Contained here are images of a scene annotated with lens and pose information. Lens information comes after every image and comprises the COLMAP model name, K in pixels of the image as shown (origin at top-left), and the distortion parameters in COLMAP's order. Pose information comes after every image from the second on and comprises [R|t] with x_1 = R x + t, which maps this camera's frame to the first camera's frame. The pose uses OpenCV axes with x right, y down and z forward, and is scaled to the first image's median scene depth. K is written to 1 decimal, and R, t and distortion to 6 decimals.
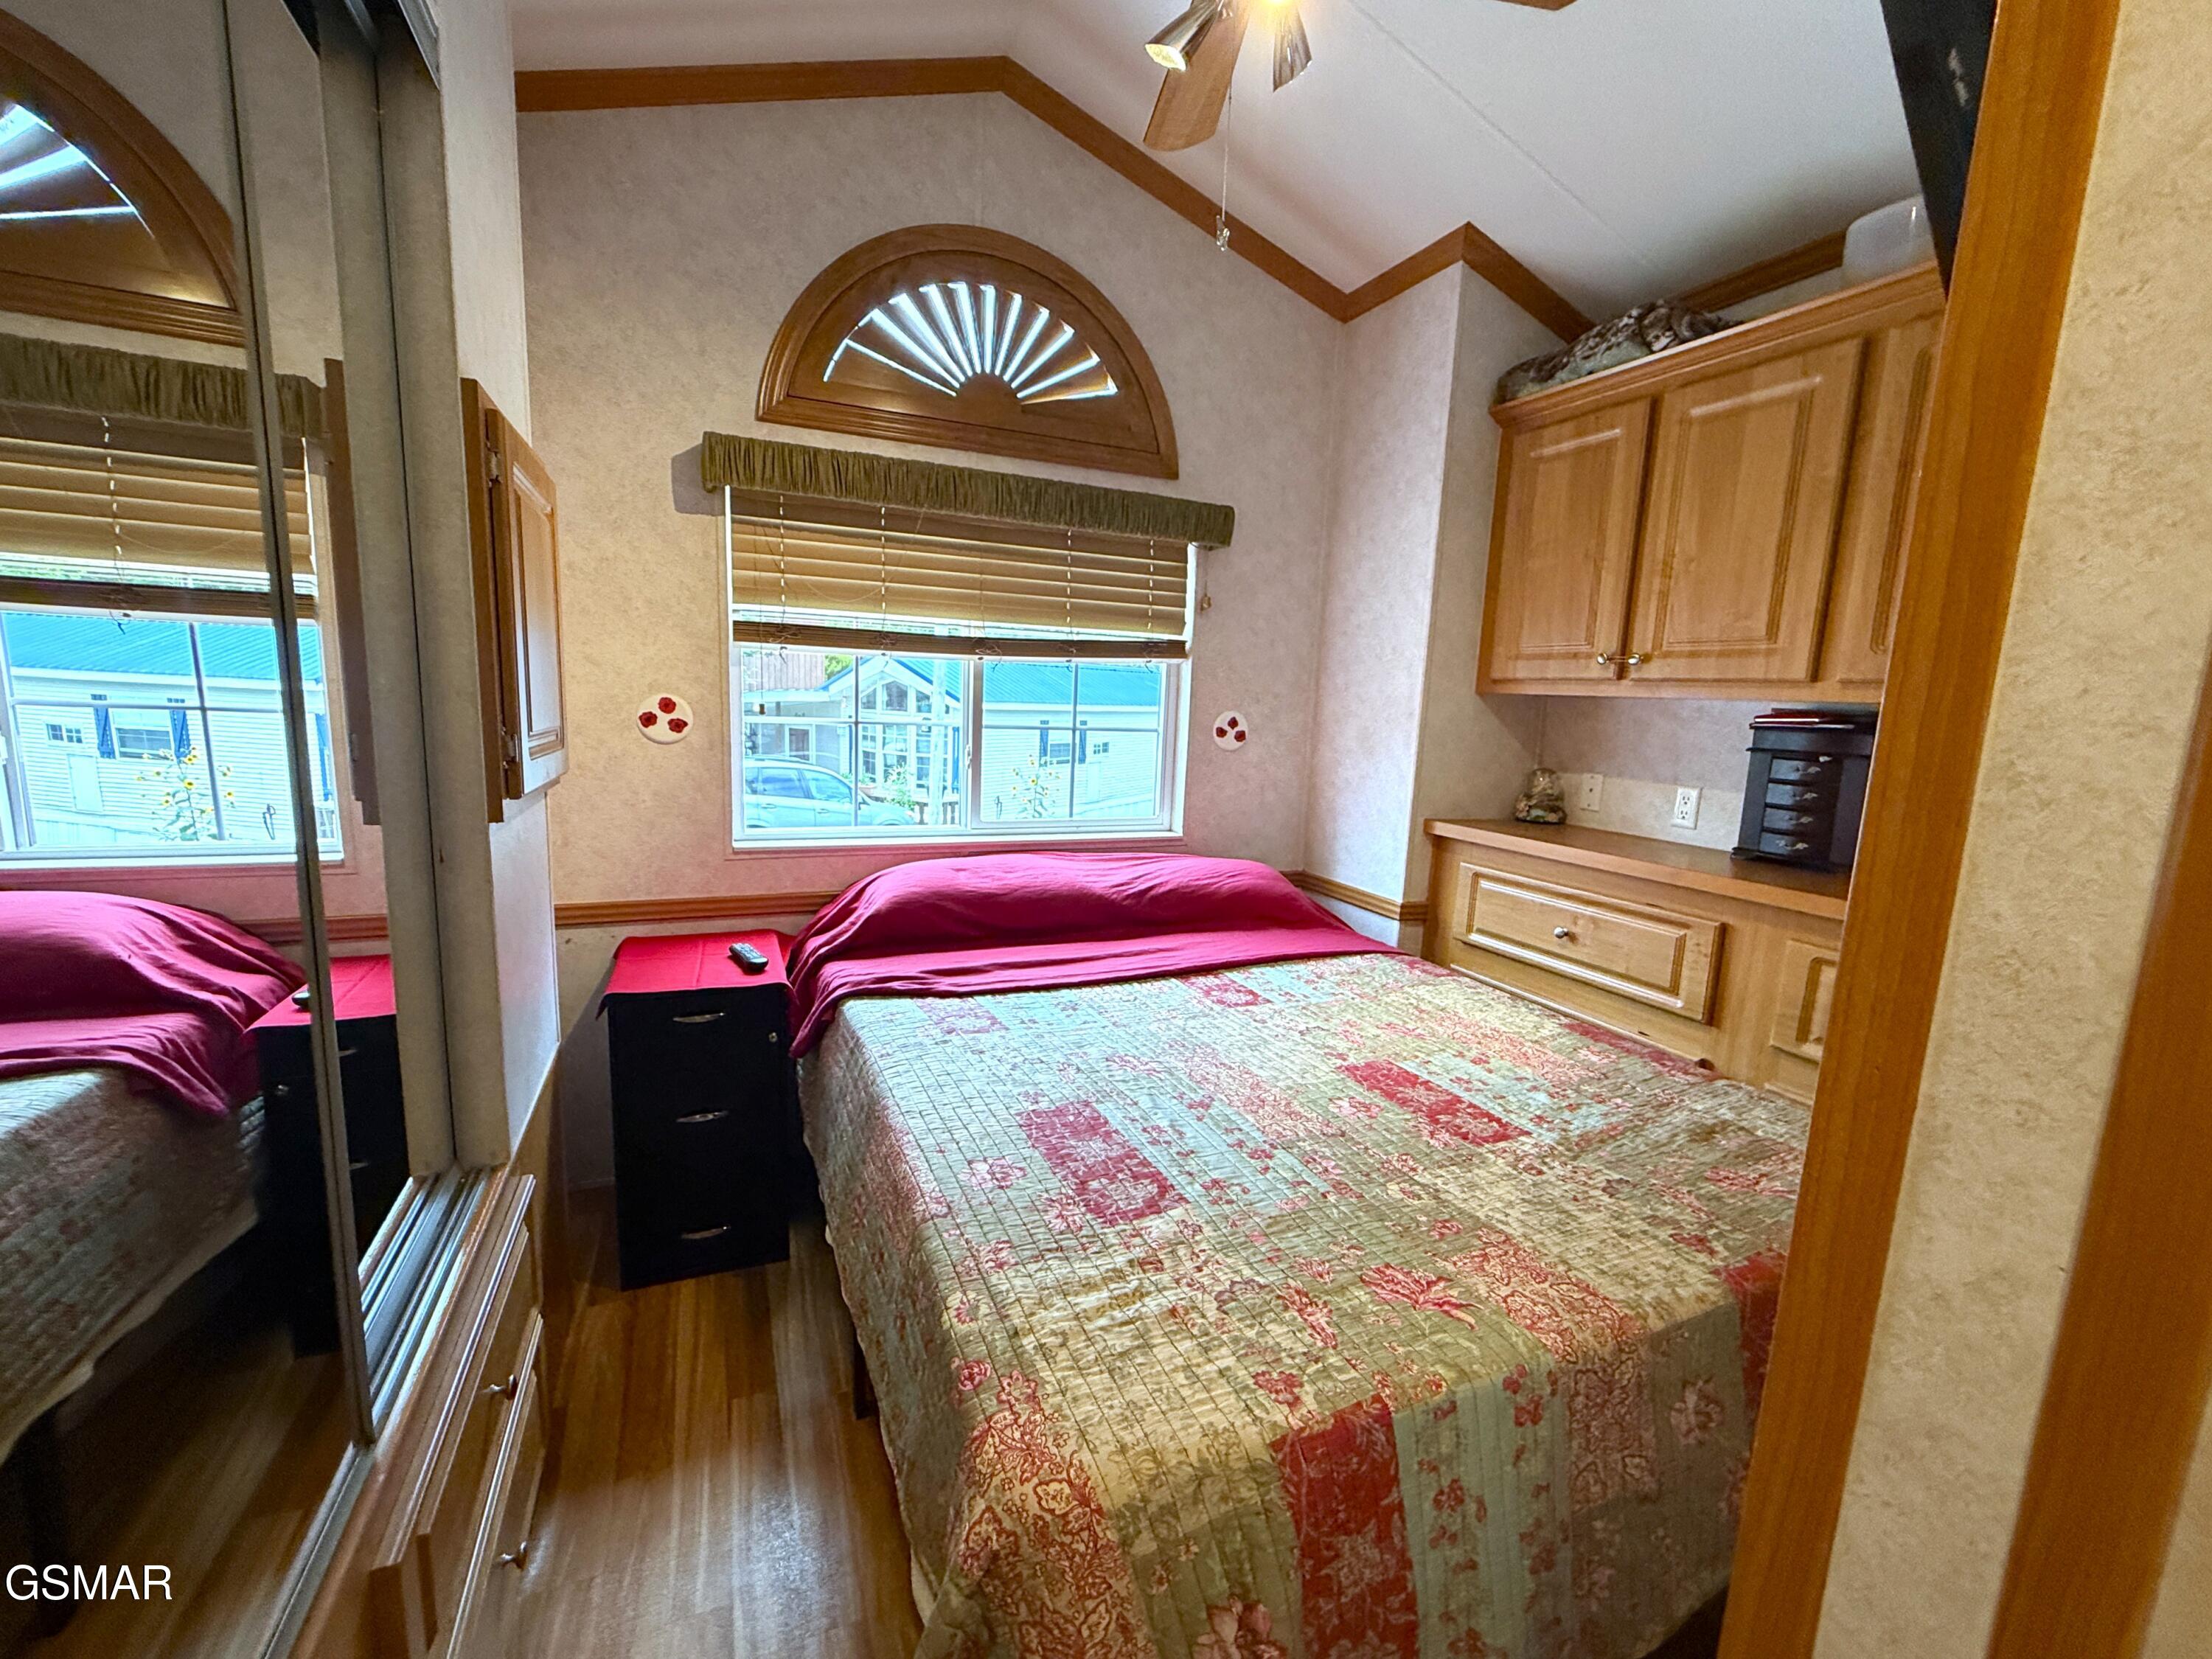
lens RADIAL K [[903.0, 0, 1110.6], [0, 903.0, 830.2], [0, 0, 1]] dist [-0.000539, -0.000985]
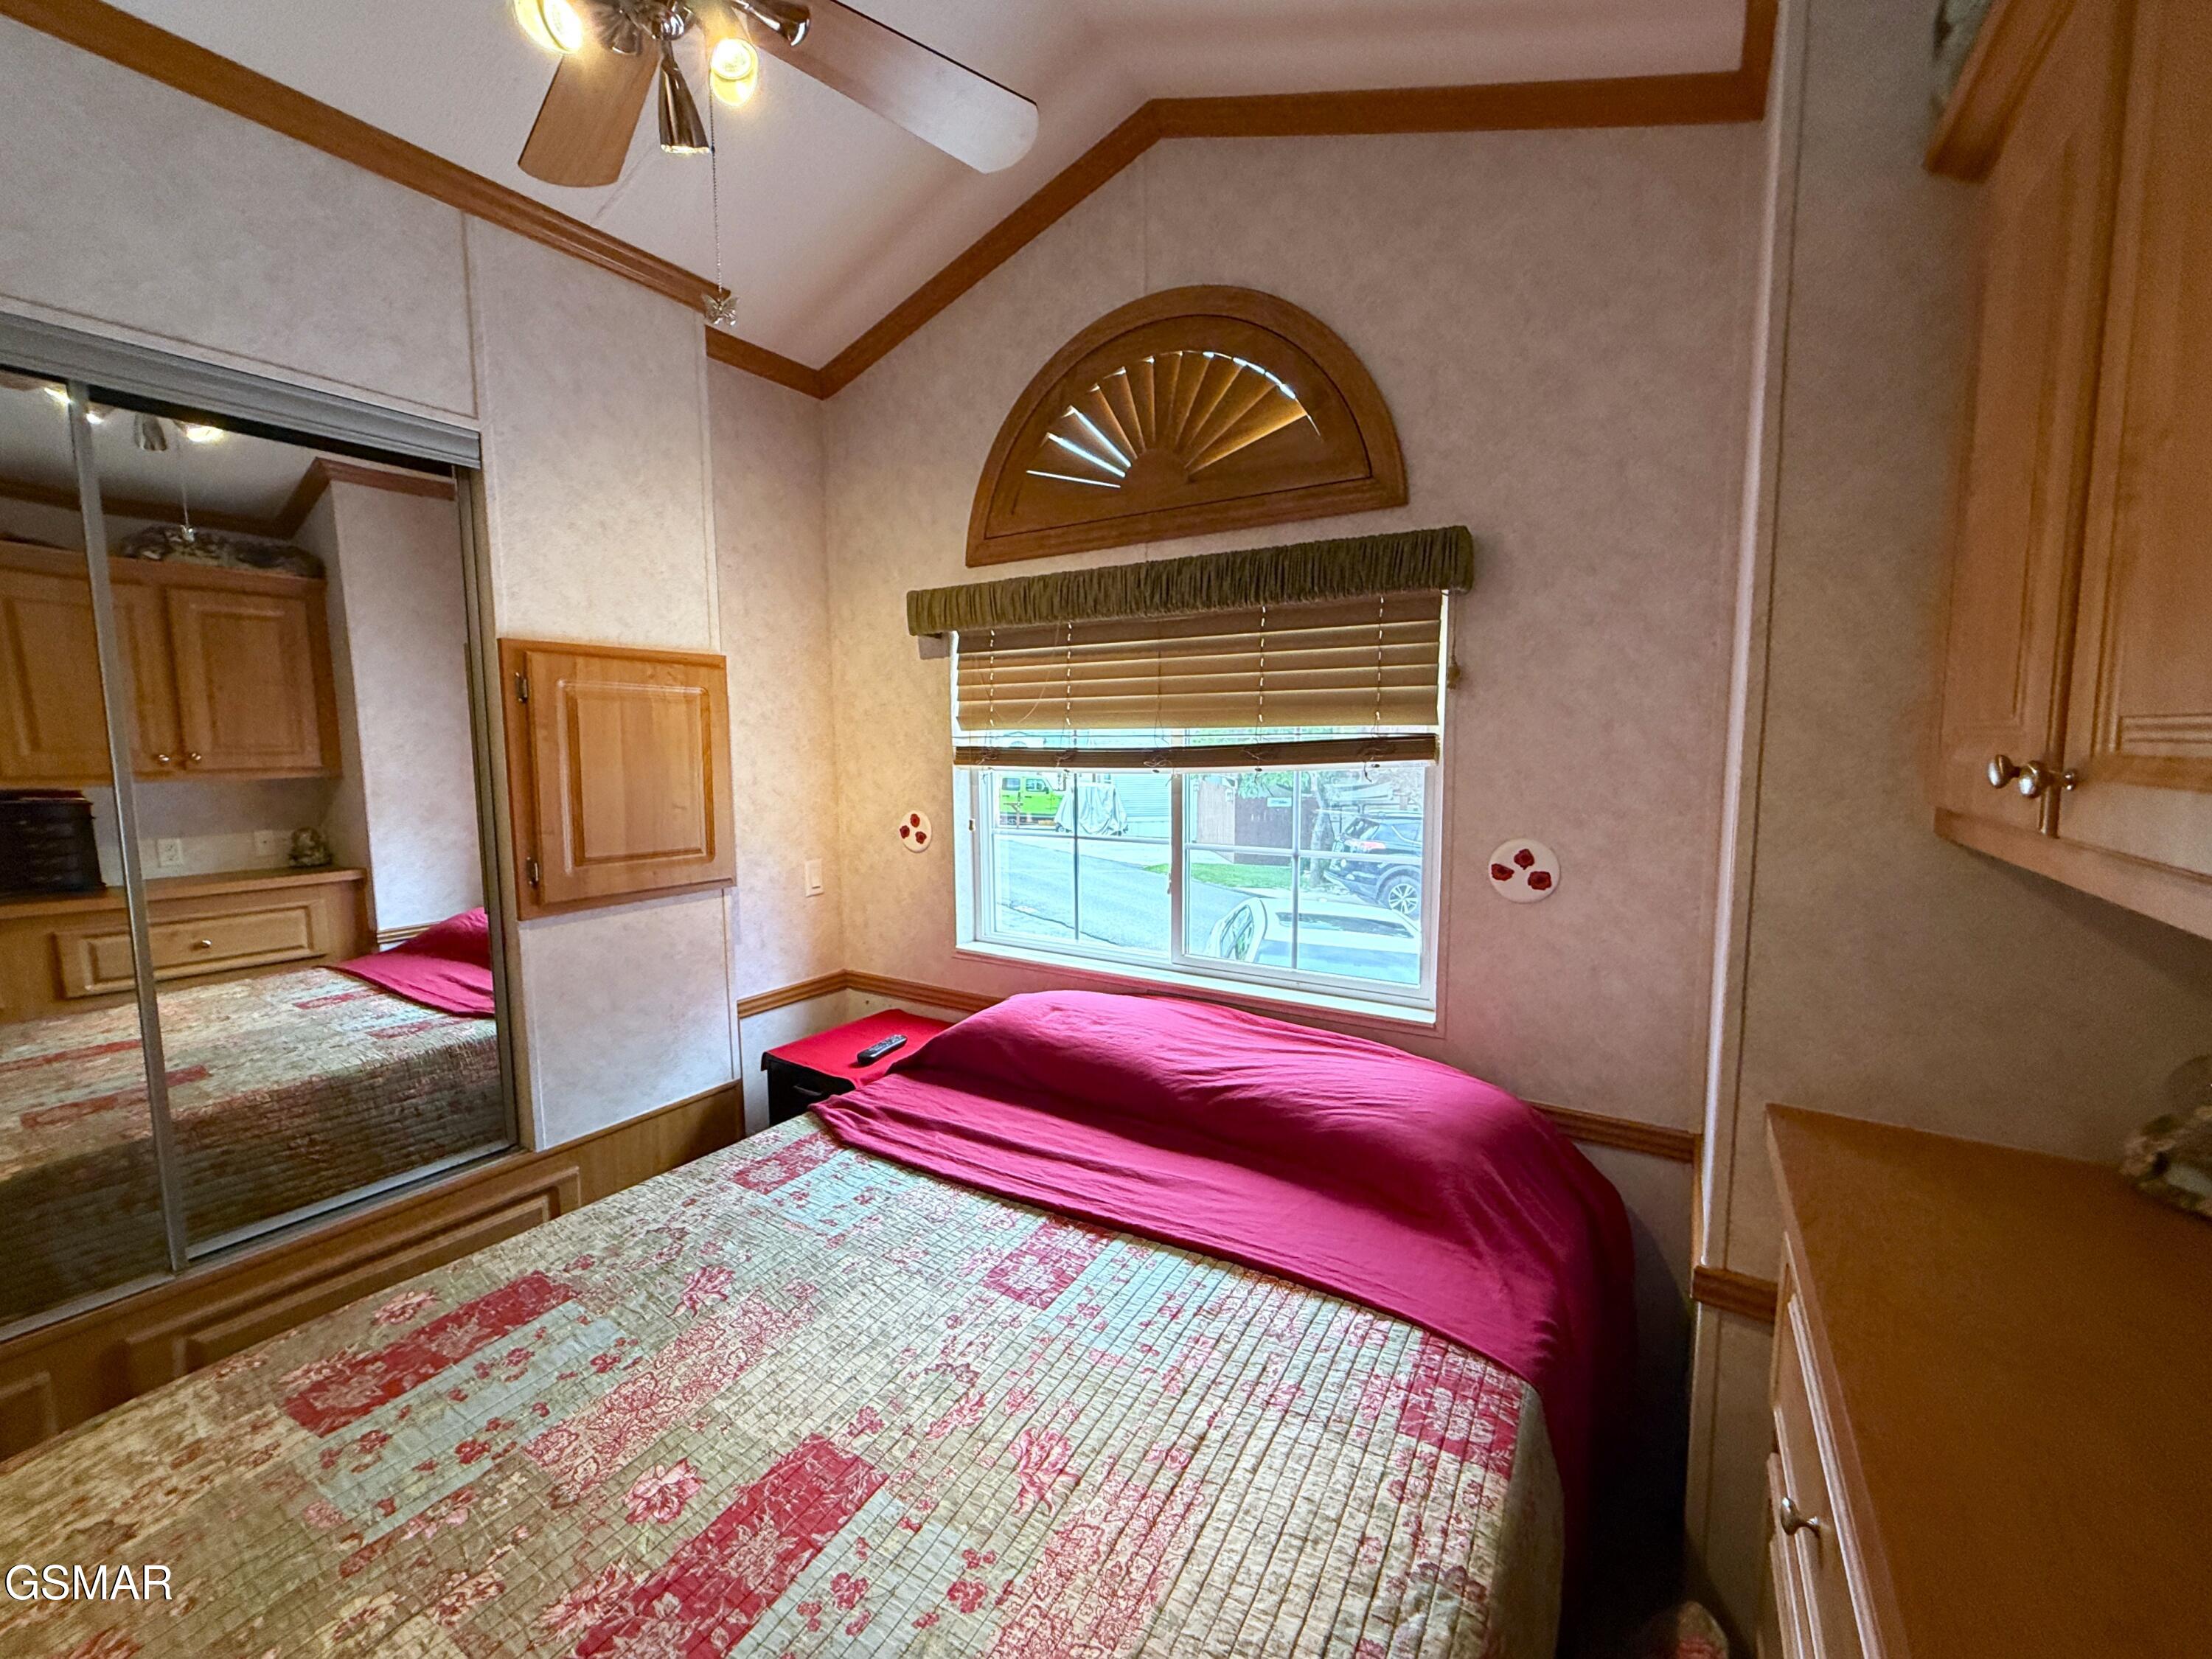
lens RADIAL K [[903.0, 0, 1106.0], [0, 903.0, 832.4], [0, 0, 1]] dist [-0.000539, -0.000985]
pose [[0.564809, 0.042499, -0.824126, 0.613248], [-0.097471, 0.995118, -0.015484, -0.126098], [0.819445, 0.089074, 0.566194, 0.524655]]
